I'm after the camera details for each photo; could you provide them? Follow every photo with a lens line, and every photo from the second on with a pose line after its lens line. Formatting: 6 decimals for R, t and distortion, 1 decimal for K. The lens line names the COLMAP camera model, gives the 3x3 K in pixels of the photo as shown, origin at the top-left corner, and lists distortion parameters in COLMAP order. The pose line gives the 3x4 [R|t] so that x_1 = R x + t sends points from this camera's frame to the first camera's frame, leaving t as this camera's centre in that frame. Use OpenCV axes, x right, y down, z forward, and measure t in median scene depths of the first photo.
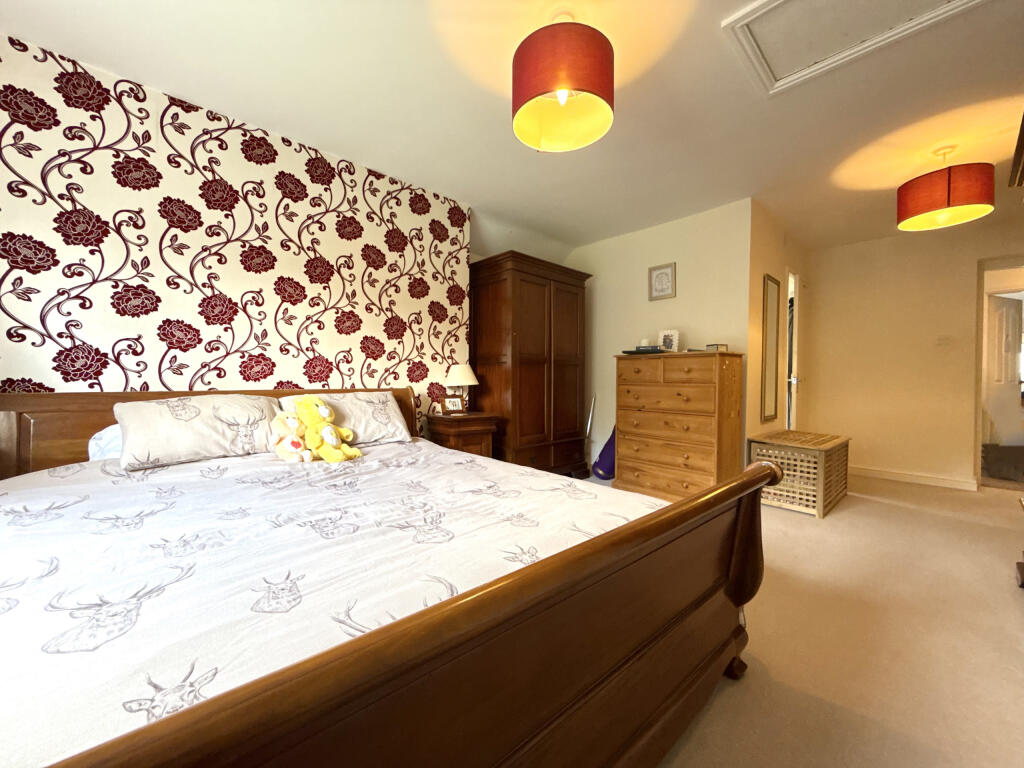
lens RADIAL K [[397.9, 0, 461.6], [0, 397.9, 383.8], [0, 0, 1]] dist [-0.000610, -0.000118]
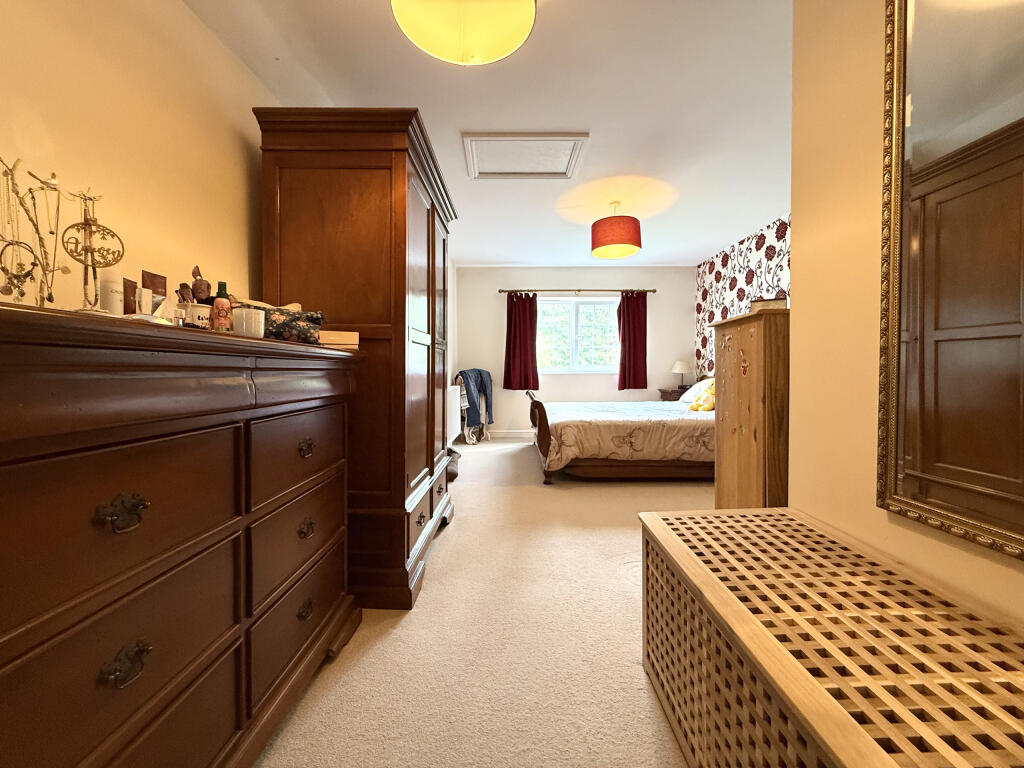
lens RADIAL K [[408.1, 0, 508.1], [0, 408.1, 382.0], [0, 0, 1]] dist [0.001889, -0.000344]
pose [[-0.639866, 0.015275, -0.768335, 1.282790], [-0.008881, 0.999589, 0.027269, -0.002485], [0.768435, 0.024272, -0.639467, 1.043004]]
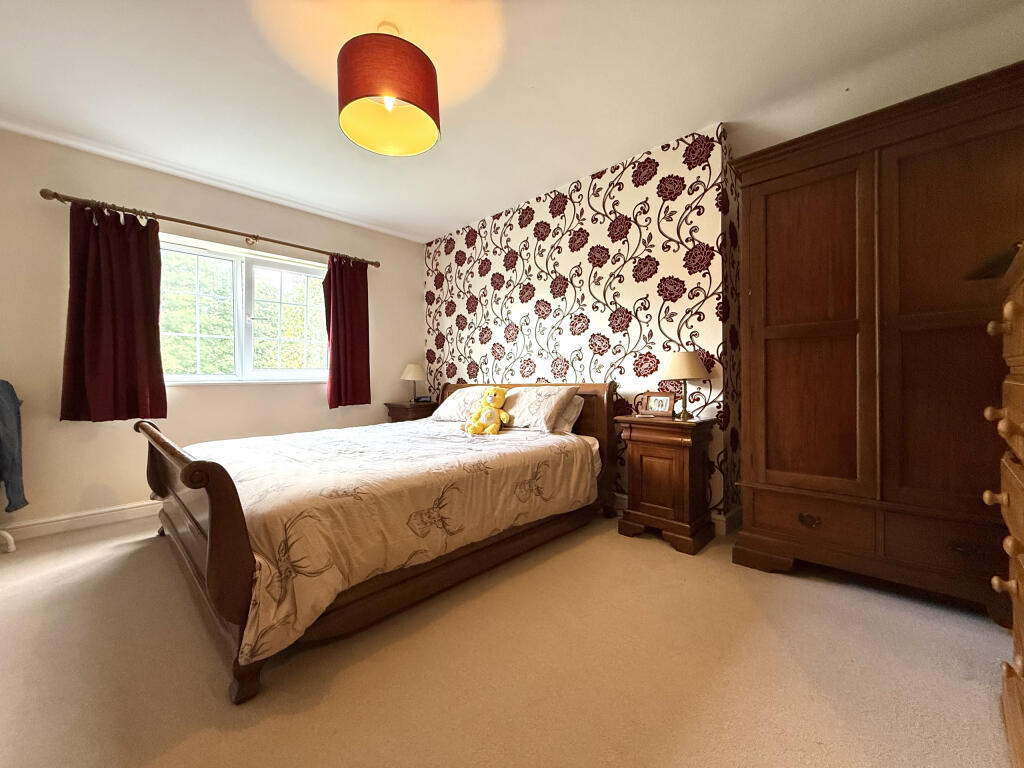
lens RADIAL K [[408.1, 0, 508.1], [0, 408.1, 382.0], [0, 0, 1]] dist [0.001889, -0.000344]
pose [[0.118696, 0.002162, -0.992928, 0.754509], [0.004683, 0.999985, 0.002737, 0.003945], [0.992920, -0.004975, 0.118684, 0.601043]]
